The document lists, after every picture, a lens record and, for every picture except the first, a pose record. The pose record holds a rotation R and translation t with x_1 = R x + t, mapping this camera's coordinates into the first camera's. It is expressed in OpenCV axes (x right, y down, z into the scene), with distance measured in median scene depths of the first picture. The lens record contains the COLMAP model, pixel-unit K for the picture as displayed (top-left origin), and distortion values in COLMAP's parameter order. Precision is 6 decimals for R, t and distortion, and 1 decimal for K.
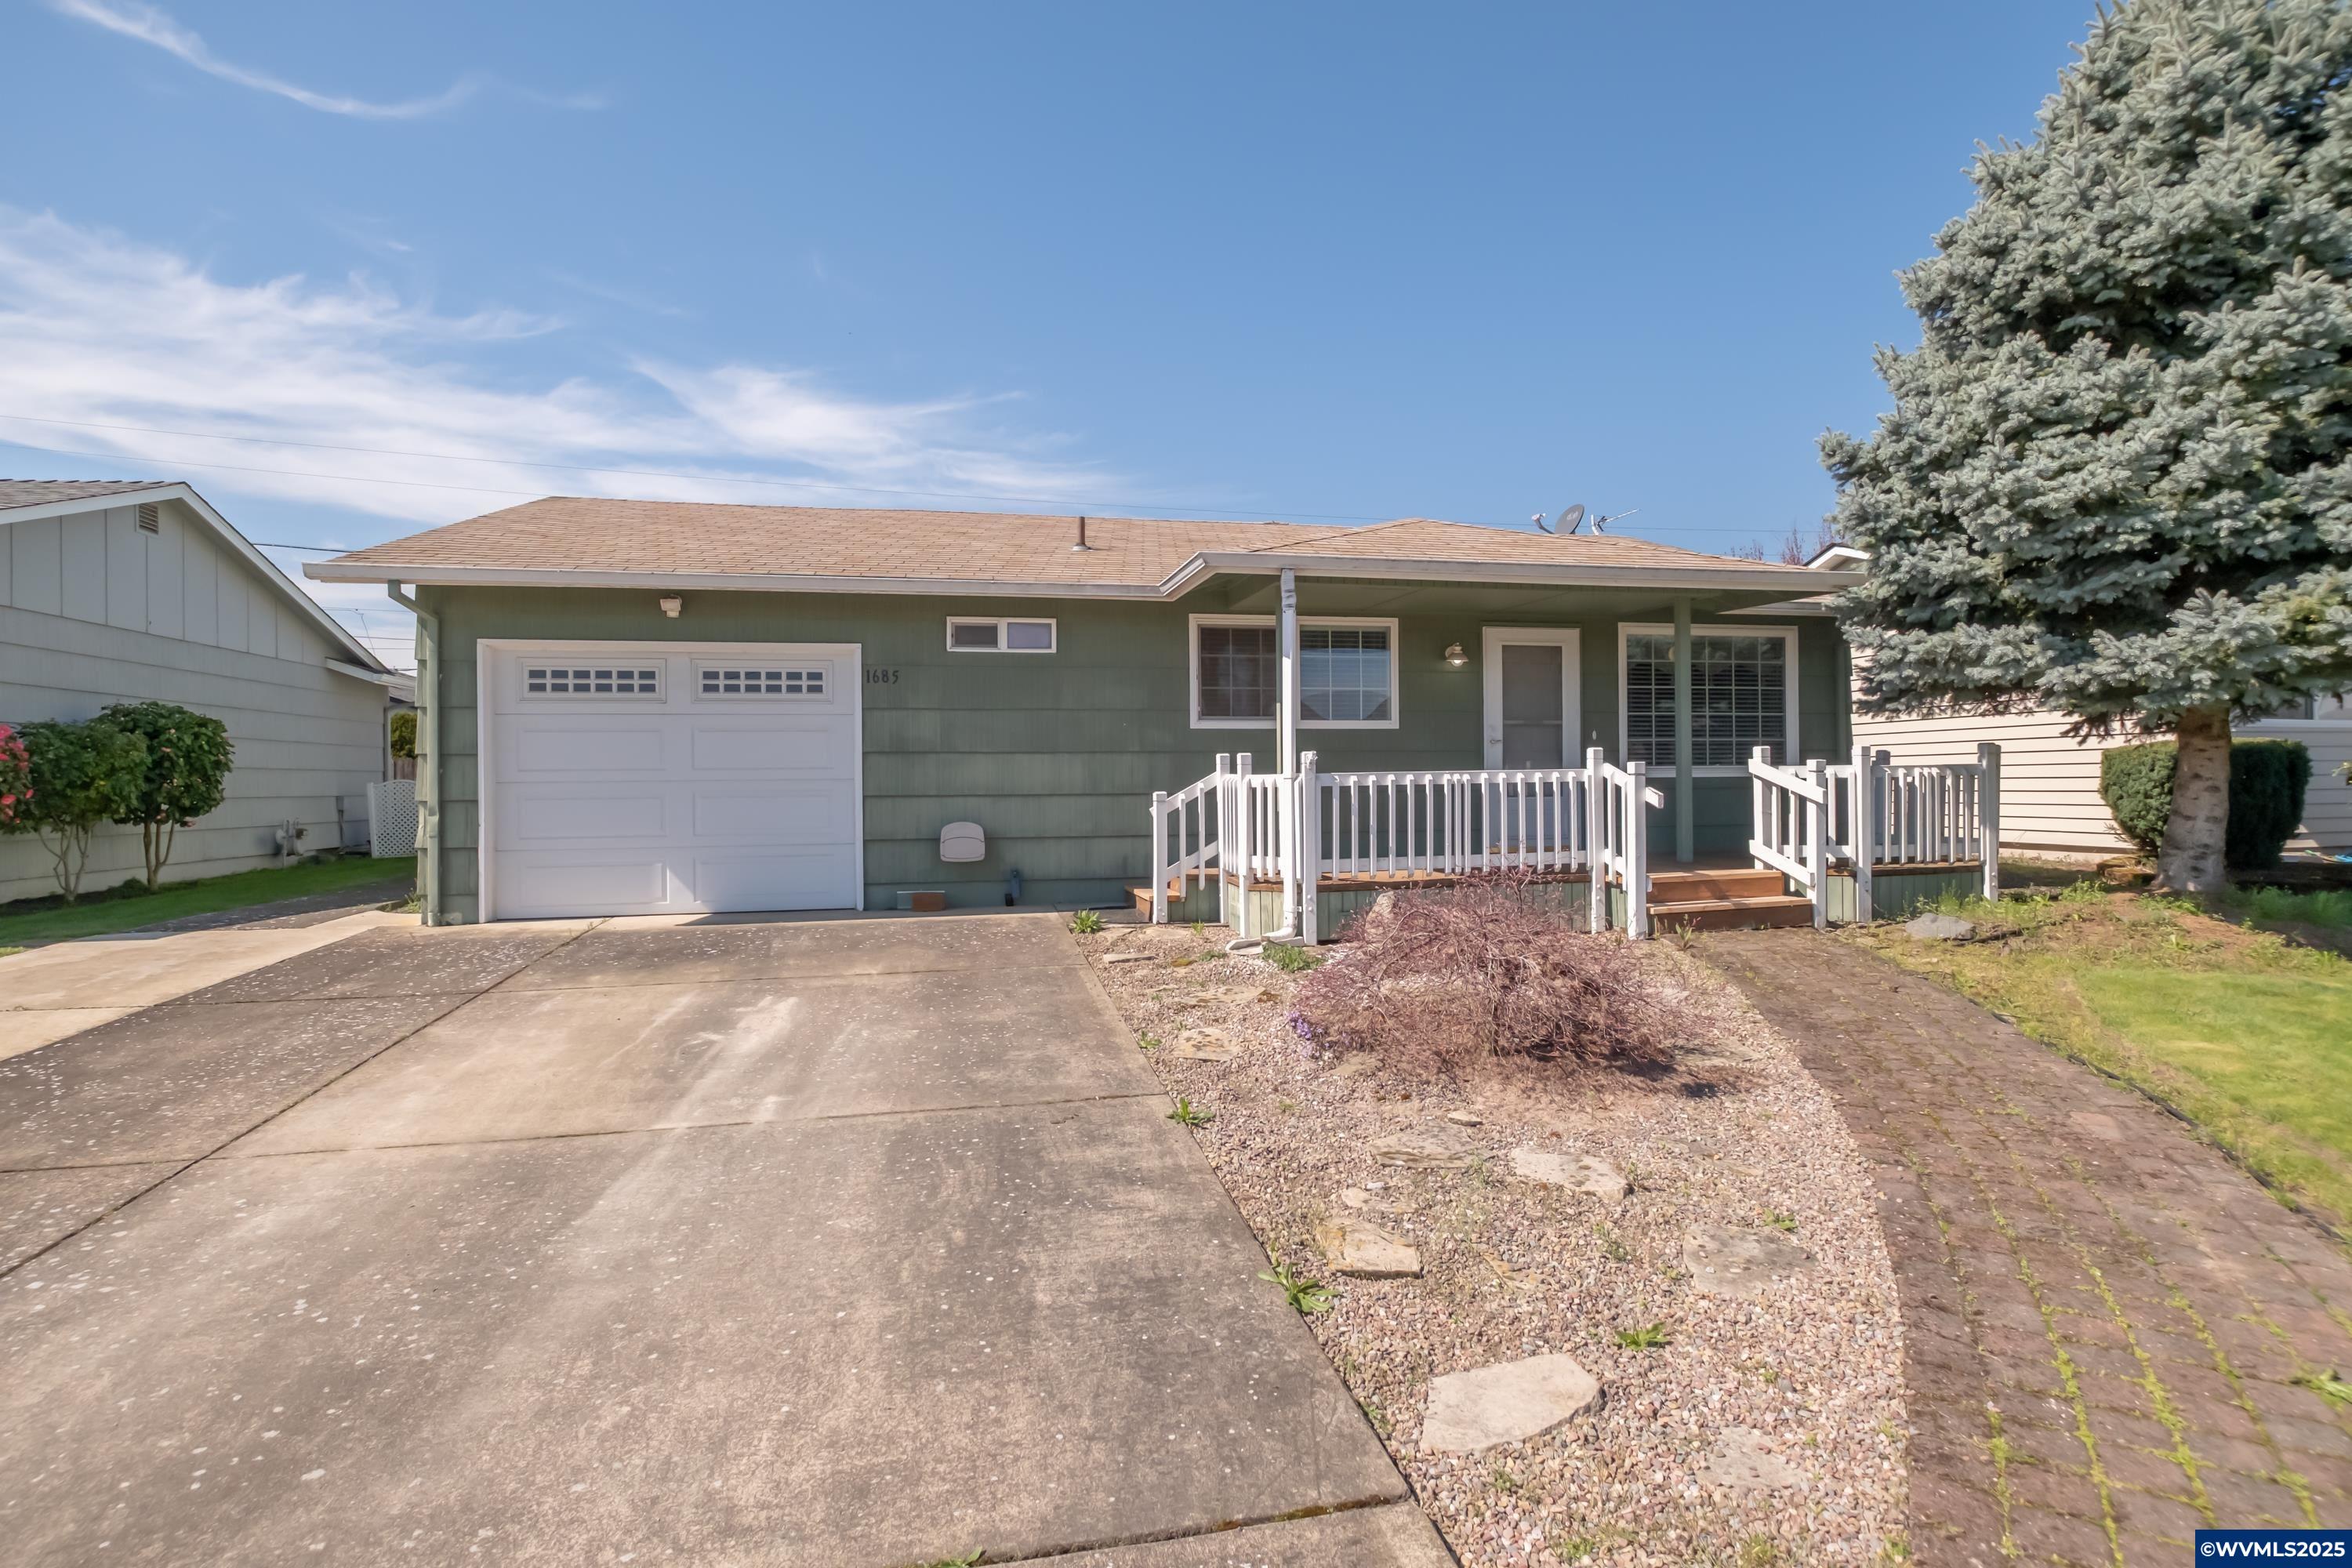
lens RADIAL K [[1161.8, 0, 1173.3], [0, 1161.8, 790.0], [0, 0, 1]] dist [0.003422, -0.005089]
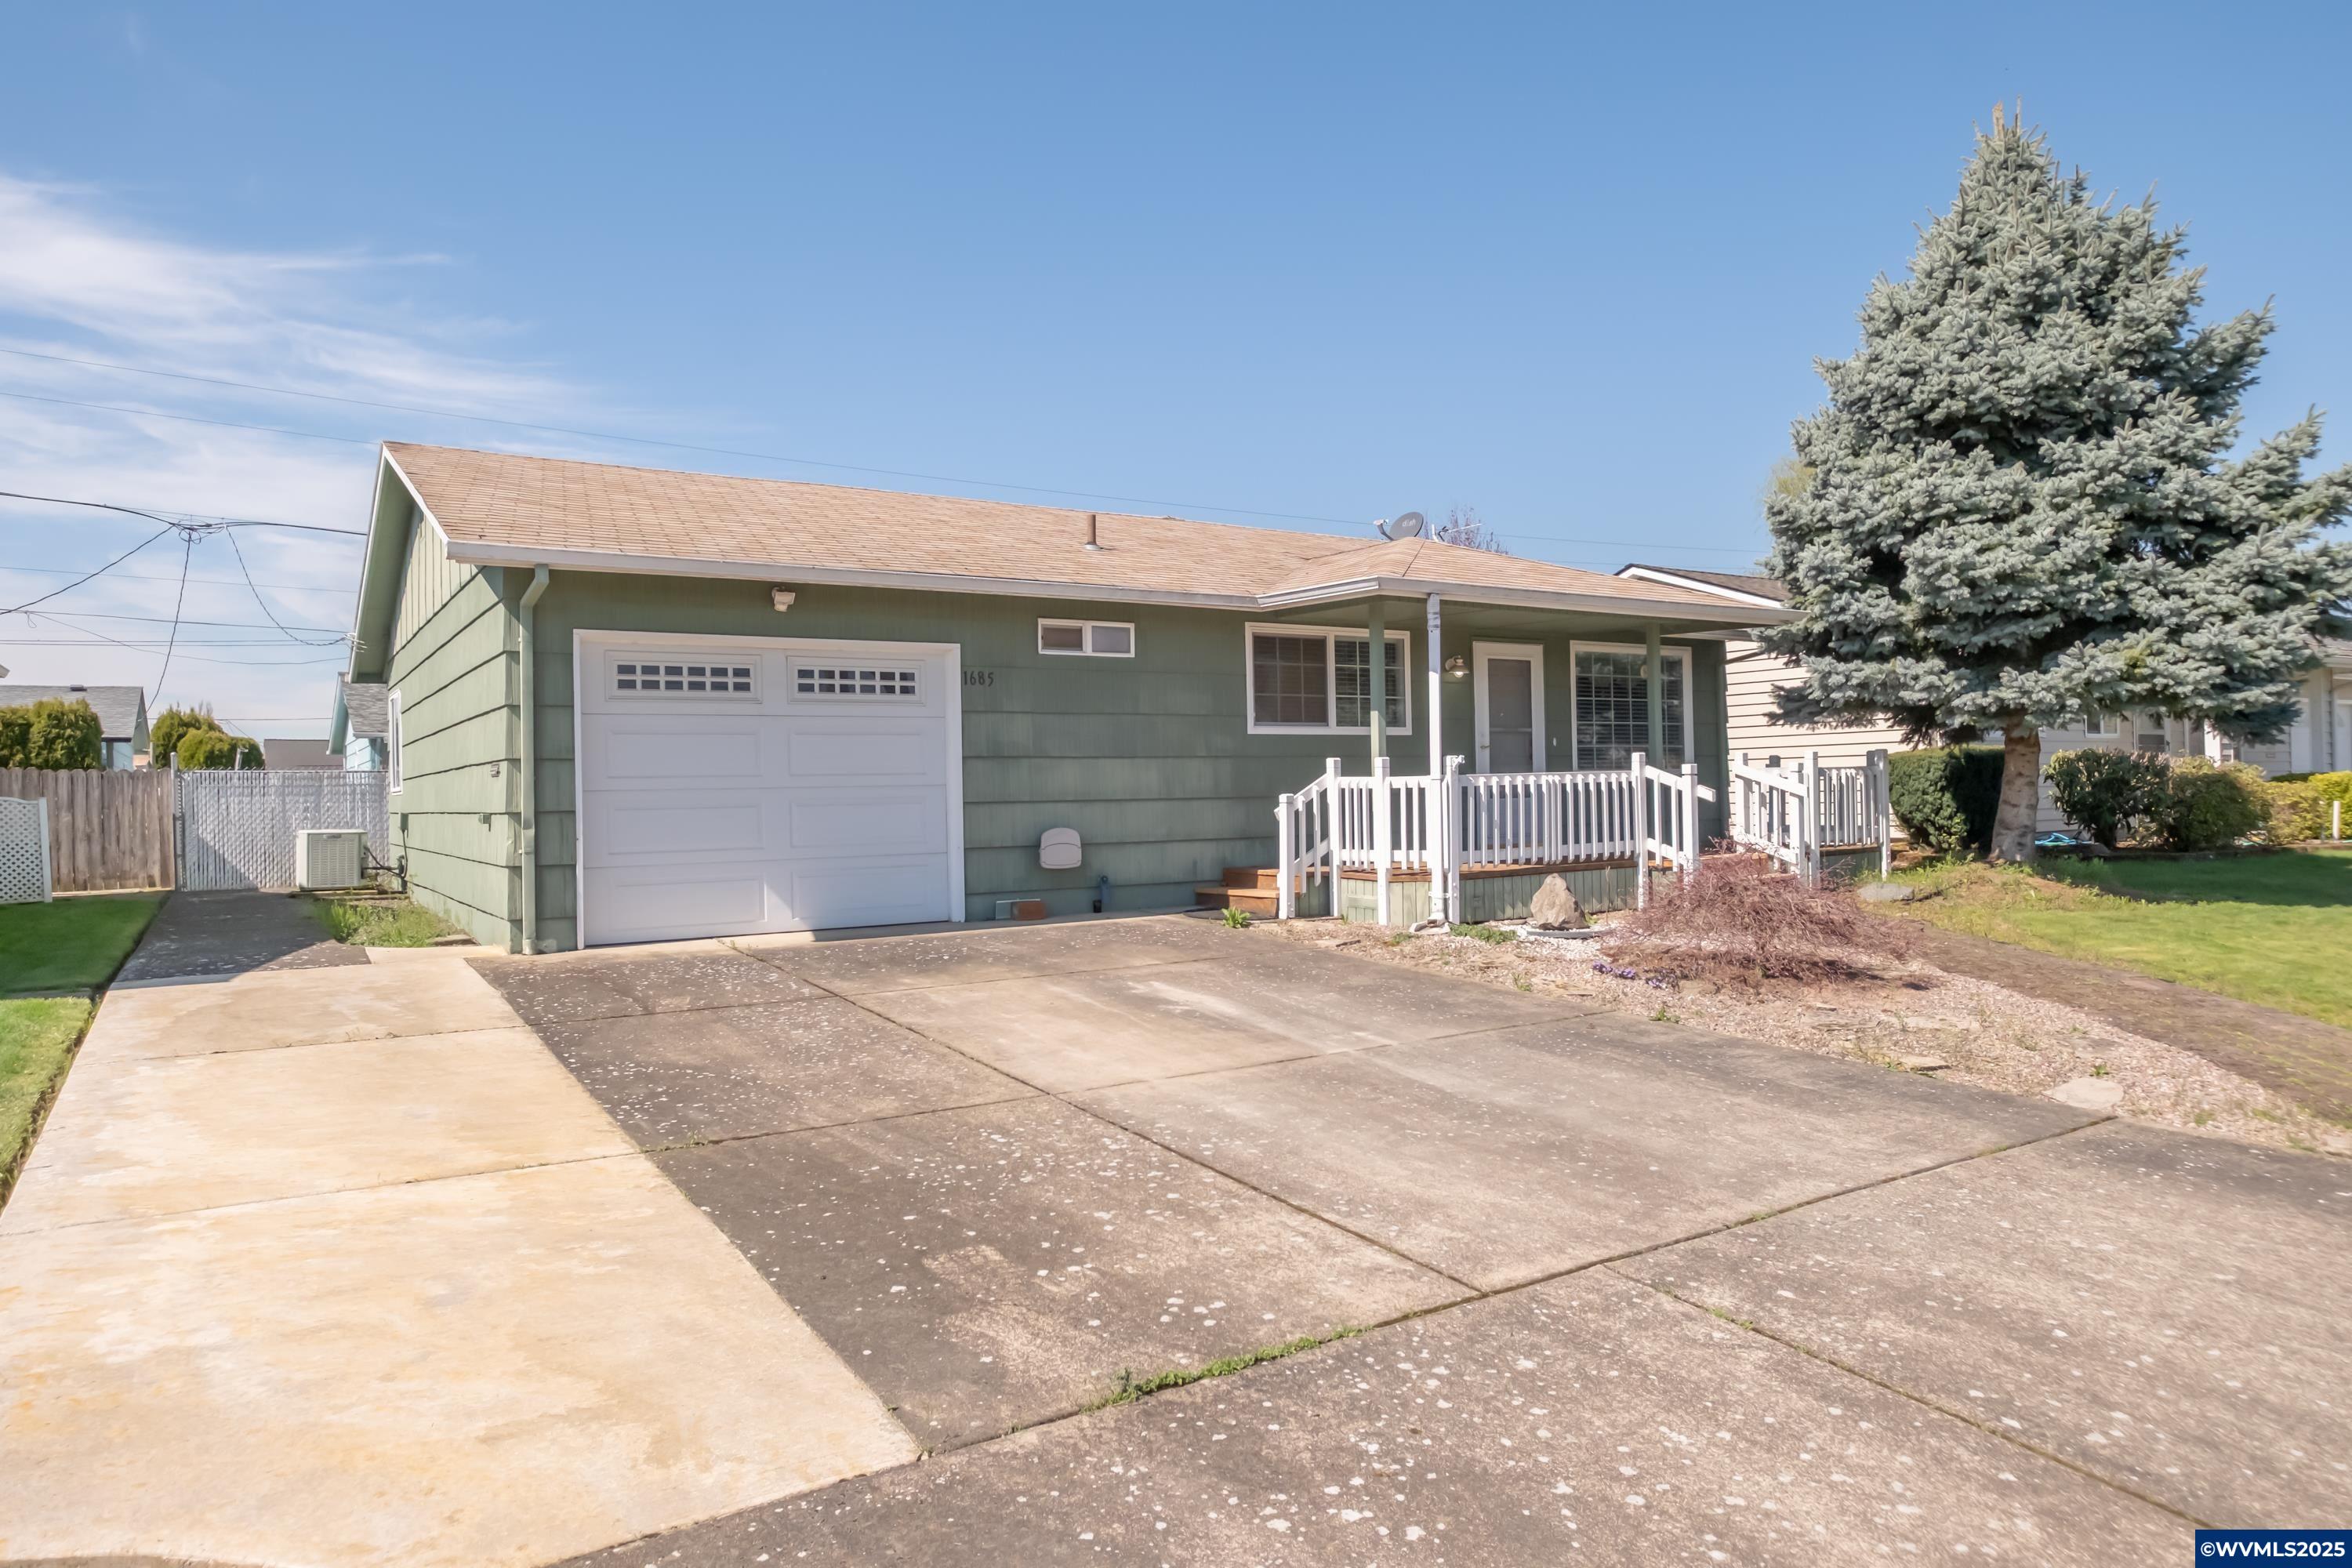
lens RADIAL K [[1507.4, 0, 1163.6], [0, 1507.4, 783.8], [0, 0, 1]] dist [0.006614, -0.003114]
pose [[0.932713, -0.006584, 0.360559, -0.623188], [0.012684, 0.999814, -0.014554, 0.011126], [-0.360396, 0.018149, 0.932623, -0.245056]]
